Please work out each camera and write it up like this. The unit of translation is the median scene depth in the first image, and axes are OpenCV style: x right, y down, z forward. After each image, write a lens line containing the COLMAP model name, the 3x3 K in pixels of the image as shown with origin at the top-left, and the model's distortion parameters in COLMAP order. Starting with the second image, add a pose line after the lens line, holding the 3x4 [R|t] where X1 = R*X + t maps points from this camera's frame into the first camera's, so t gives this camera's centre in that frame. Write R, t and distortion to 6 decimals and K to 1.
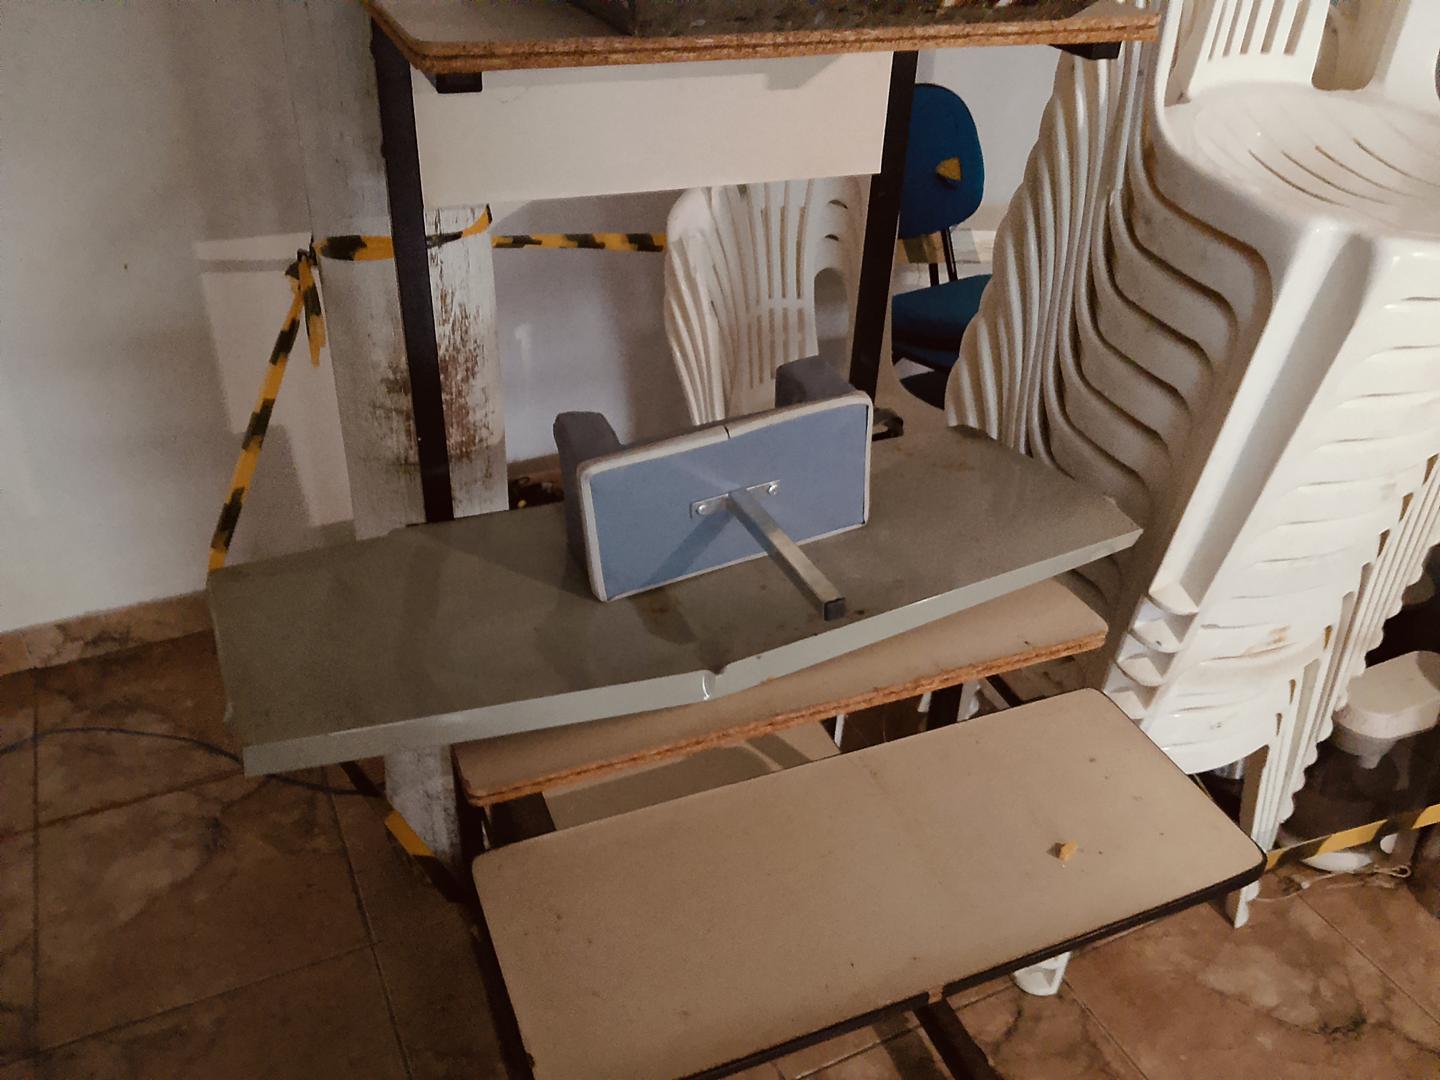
lens RADIAL K [[1148.7, 0, 720.0], [0, 1148.7, 540.0], [0, 0, 1]] dist [0.001830, -0.006182]
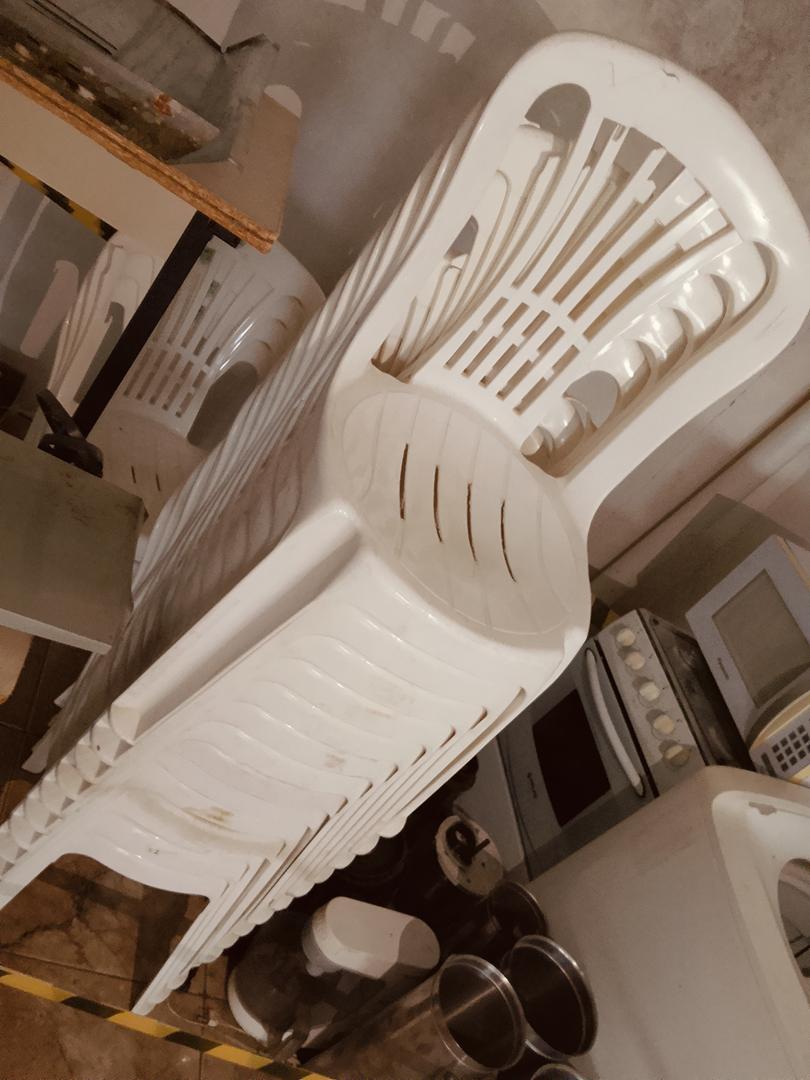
lens RADIAL K [[892.4, 0, 405.0], [0, 892.4, 540.0], [0, 0, 1]] dist [-0.037374, -0.015067]
pose [[0.777333, 0.625764, 0.064590, 0.401135], [-0.619432, 0.779277, -0.095035, -0.155244], [-0.109803, 0.033865, 0.993376, 0.109835]]
